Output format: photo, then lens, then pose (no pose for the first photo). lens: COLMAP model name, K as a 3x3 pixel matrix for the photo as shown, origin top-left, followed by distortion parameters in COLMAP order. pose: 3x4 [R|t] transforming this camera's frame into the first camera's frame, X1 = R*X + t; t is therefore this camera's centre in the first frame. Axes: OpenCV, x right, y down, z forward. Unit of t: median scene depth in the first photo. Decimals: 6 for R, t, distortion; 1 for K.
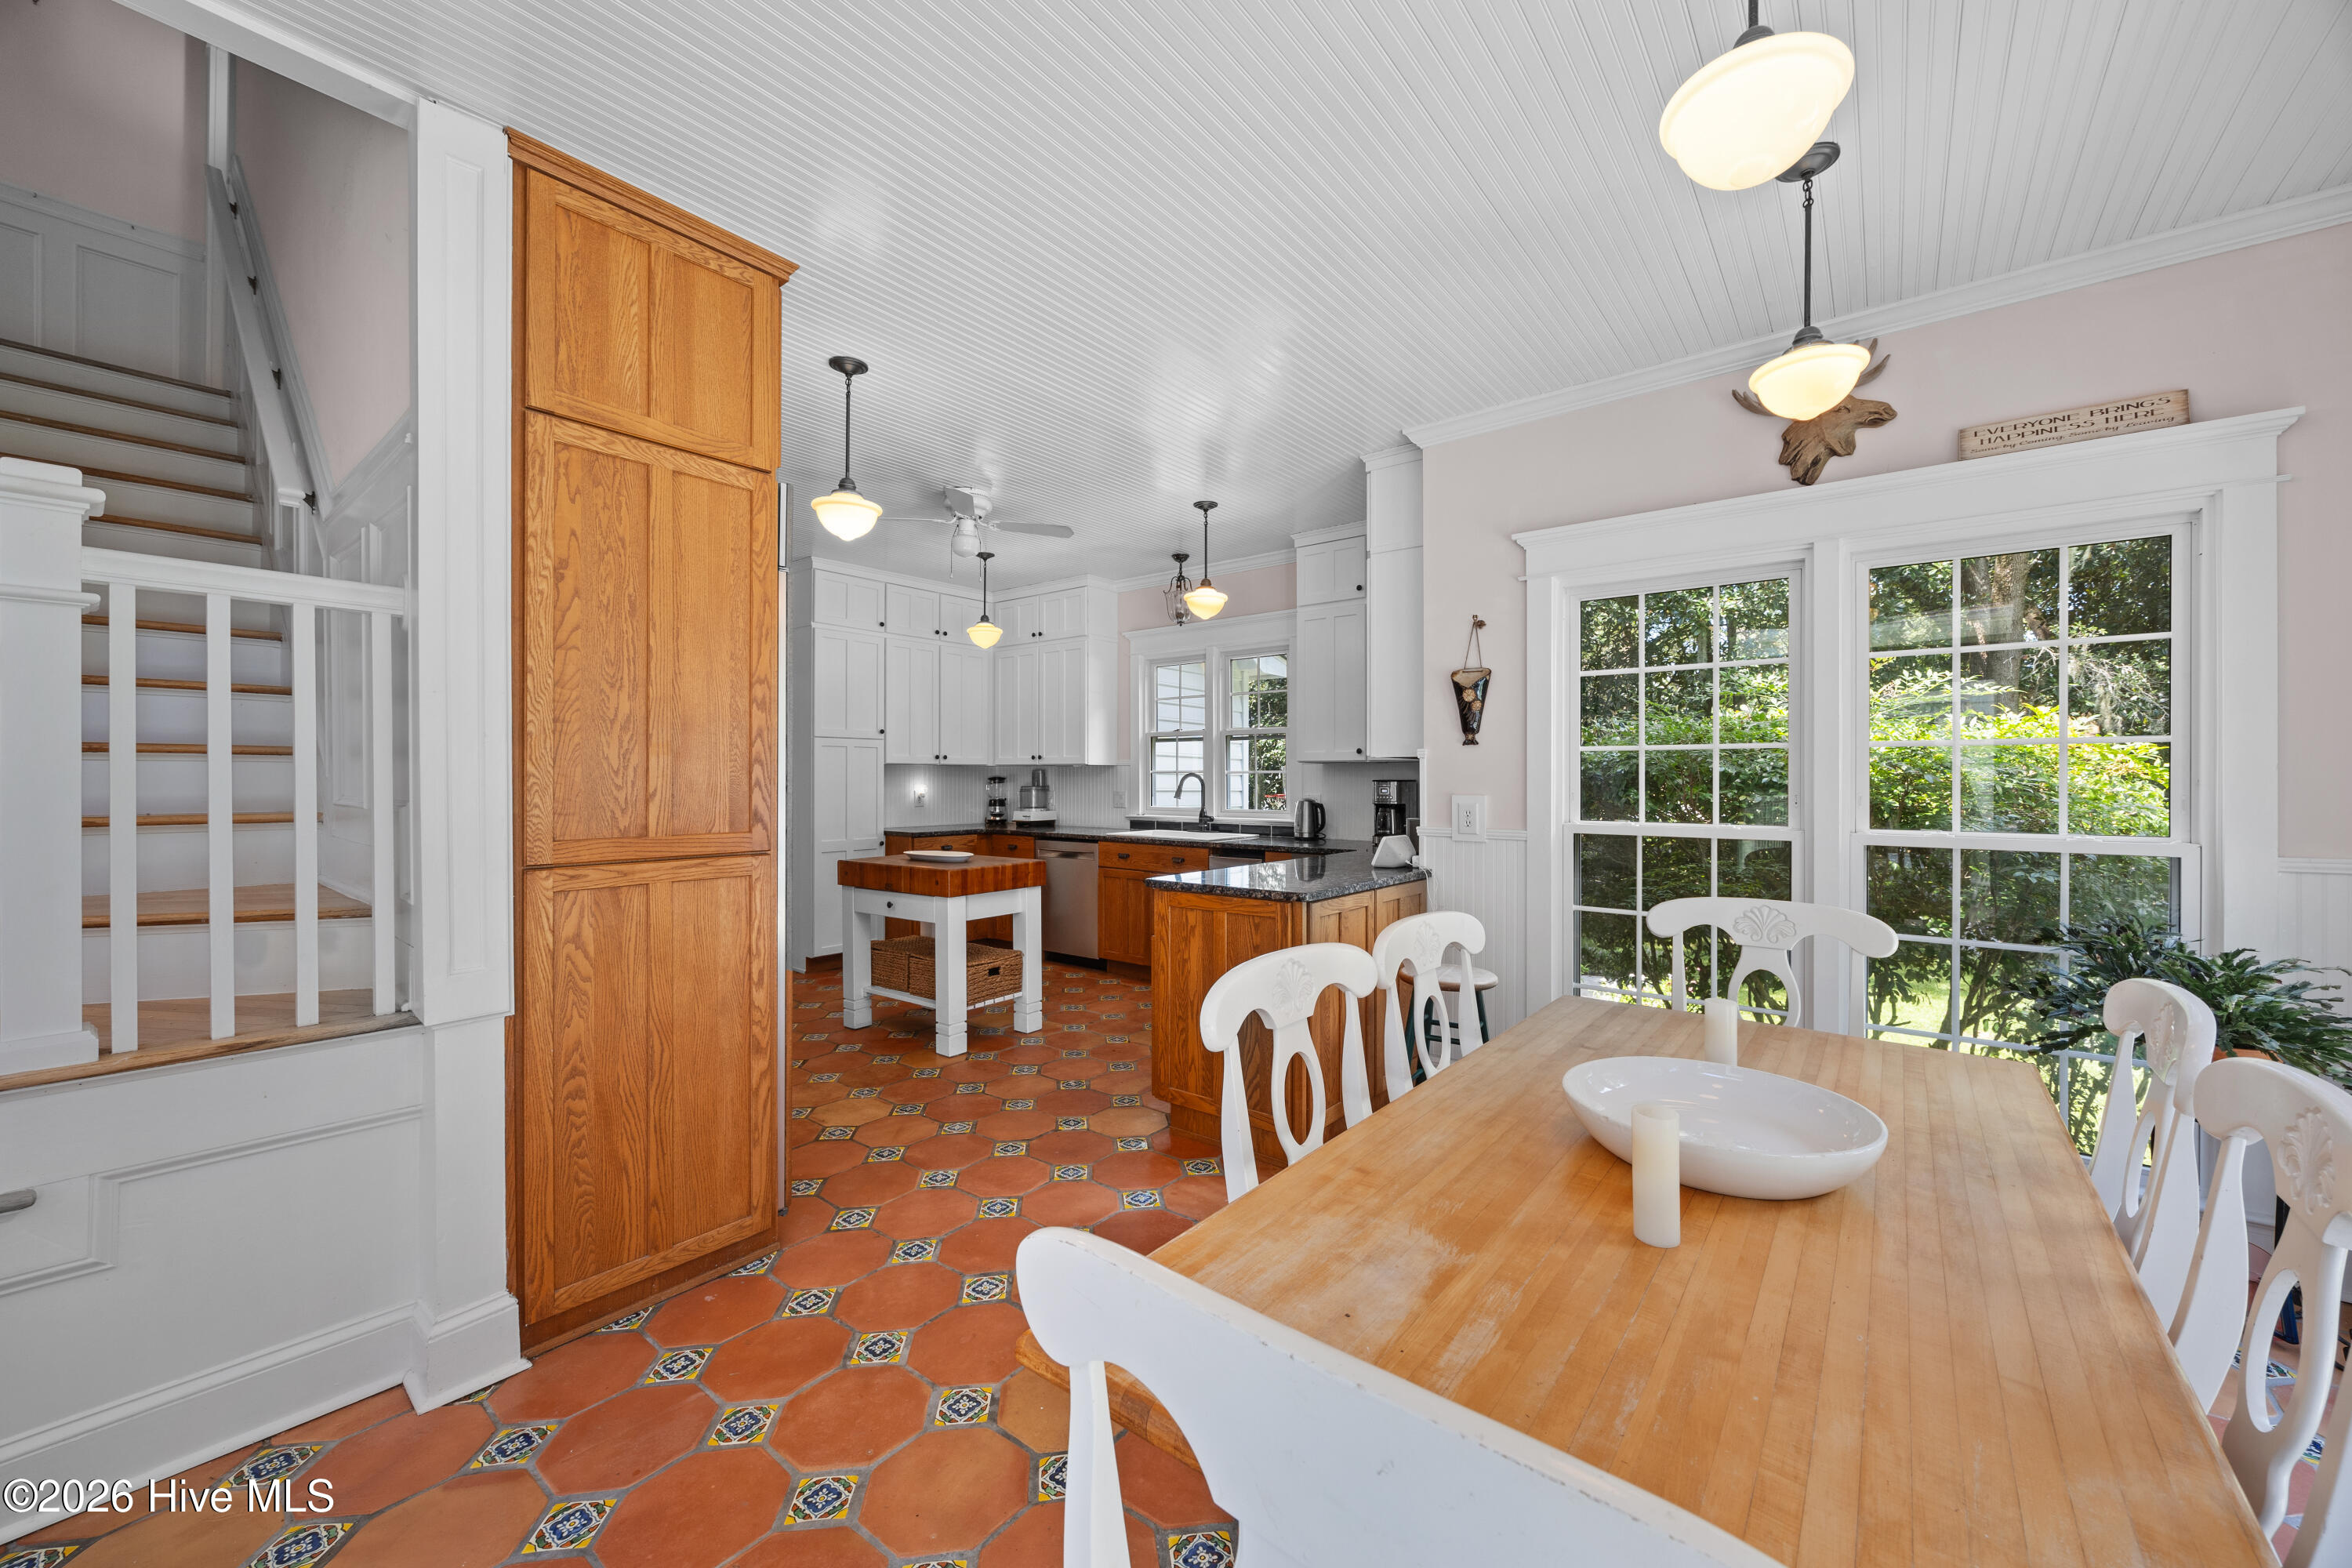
lens RADIAL K [[894.7, 0, 1177.0], [0, 894.7, 778.2], [0, 0, 1]] dist [-0.000069, 0.000264]
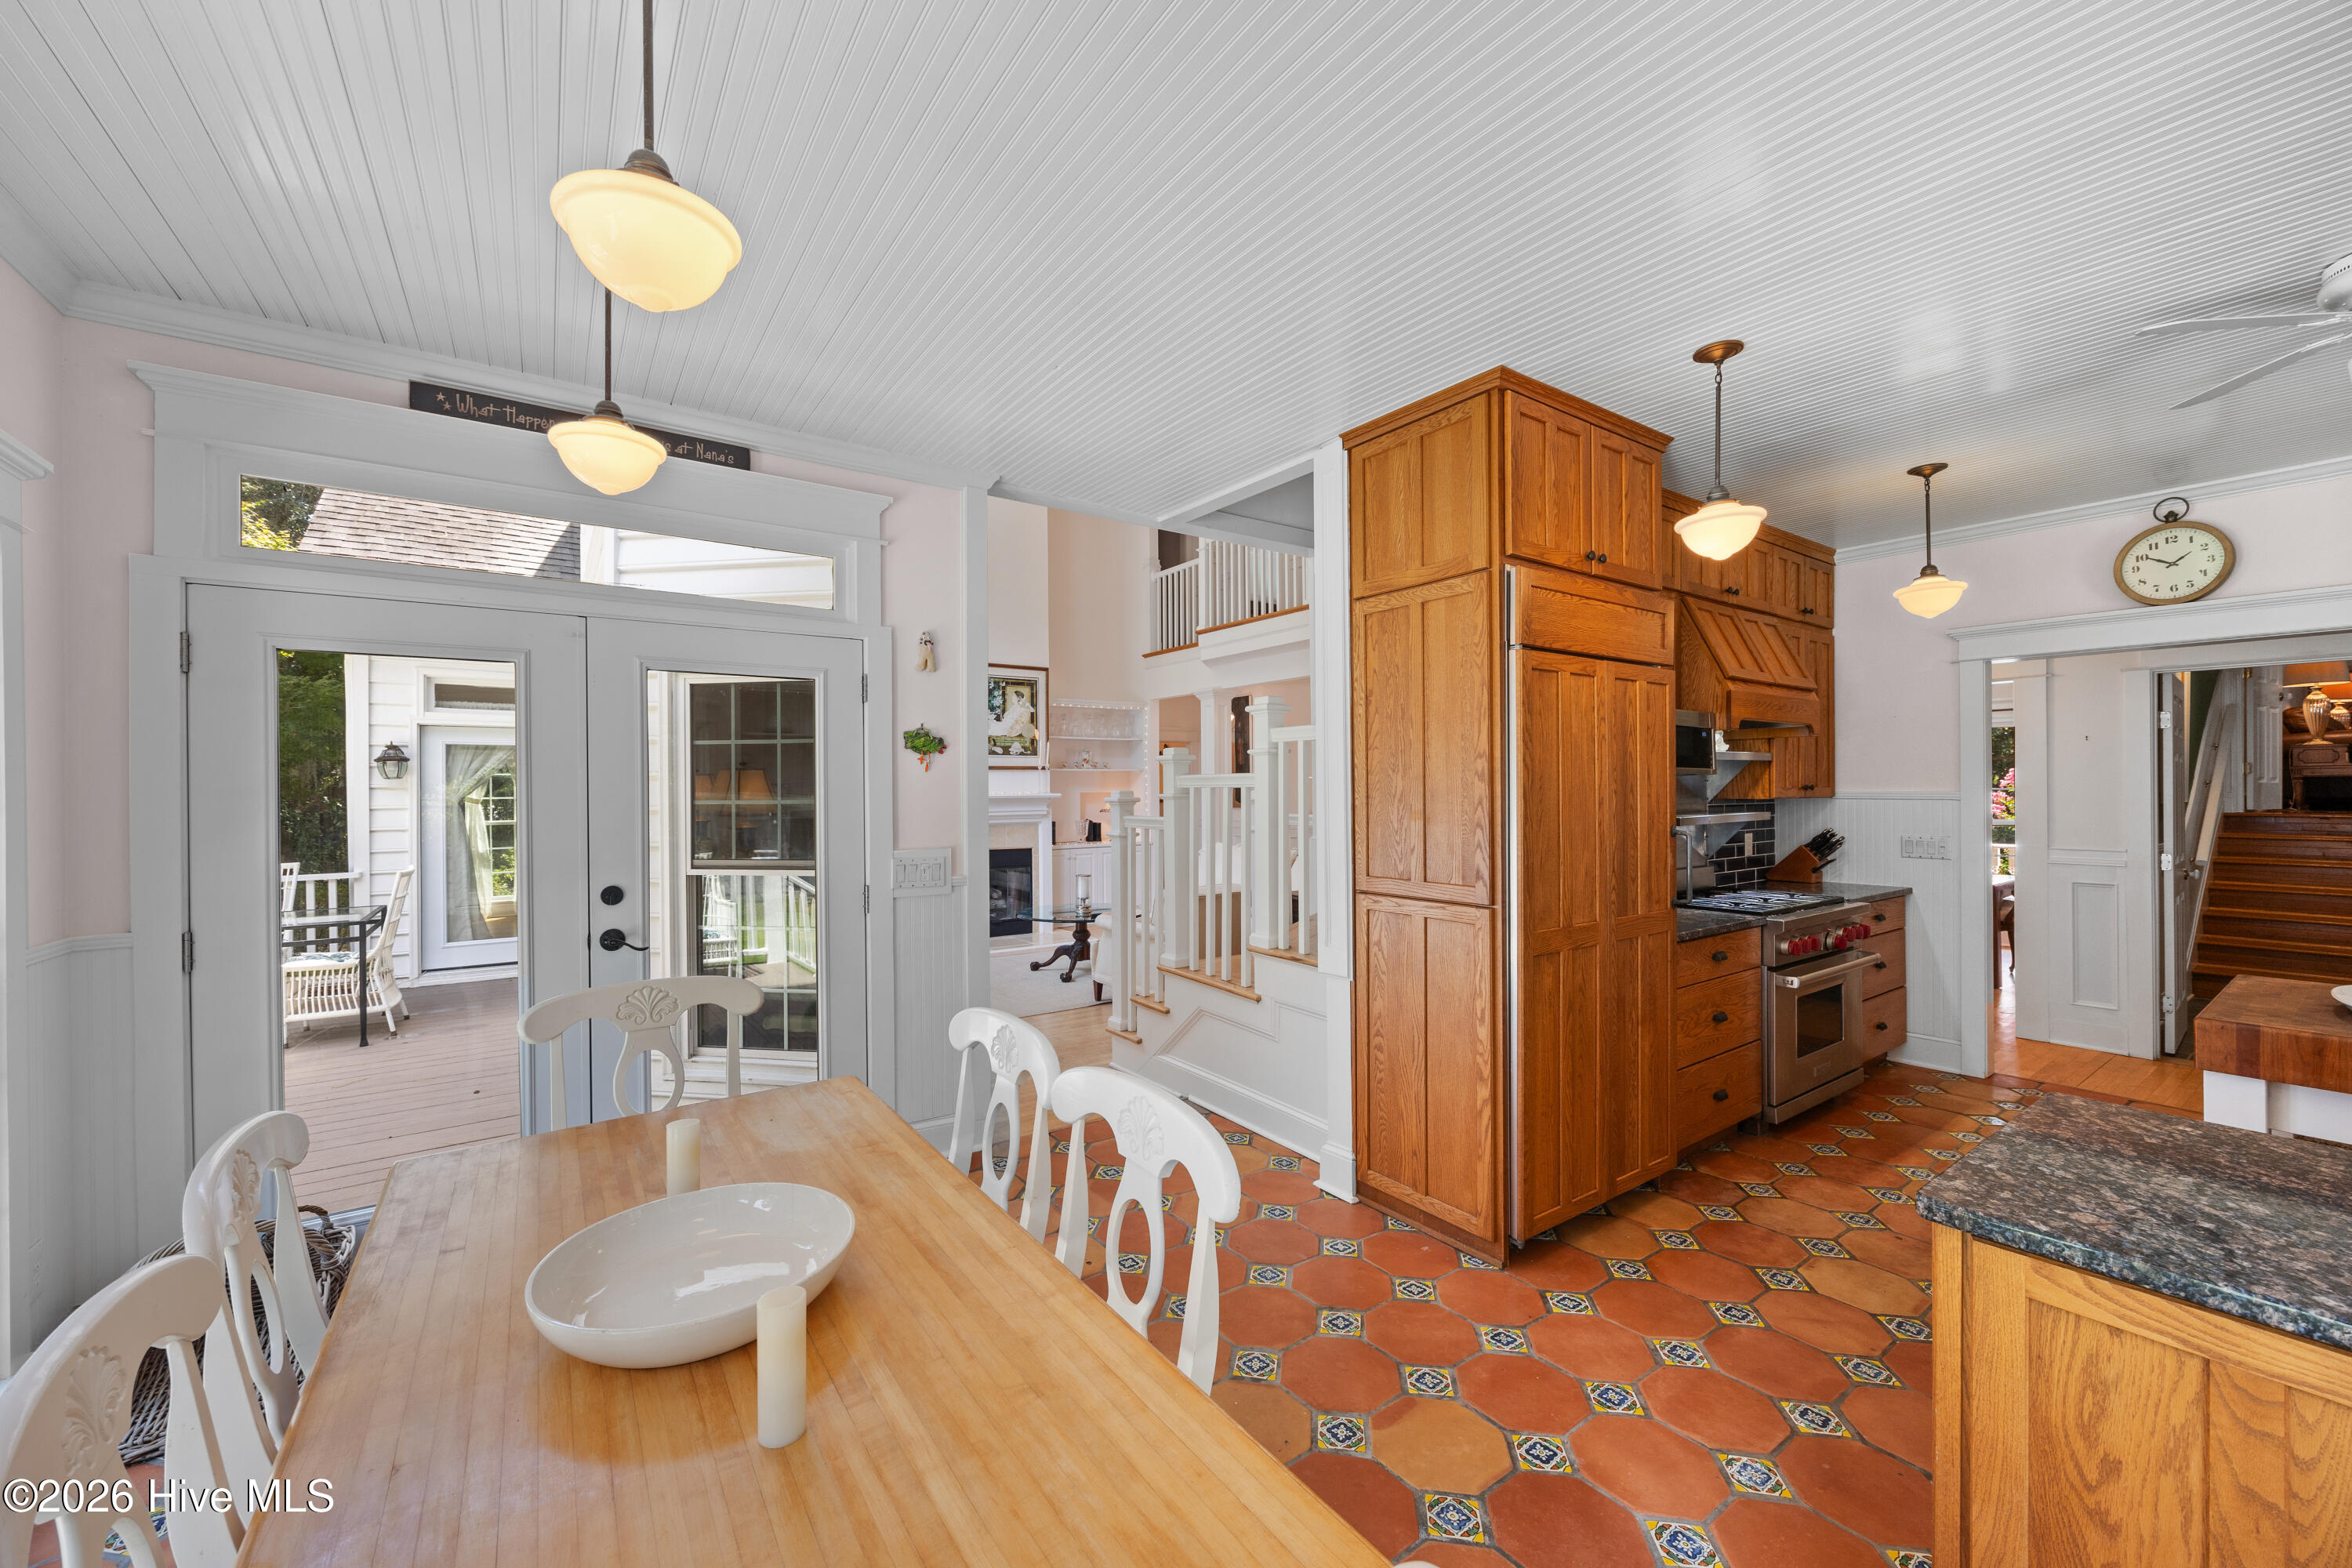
lens RADIAL K [[894.7, 0, 1172.6], [0, 894.7, 792.6], [0, 0, 1]] dist [-0.000069, 0.000264]
pose [[-0.265288, 0.006308, -0.964148, 0.763060], [0.005918, 0.999970, 0.004914, -0.072022], [0.964151, -0.004402, -0.265318, 0.956015]]
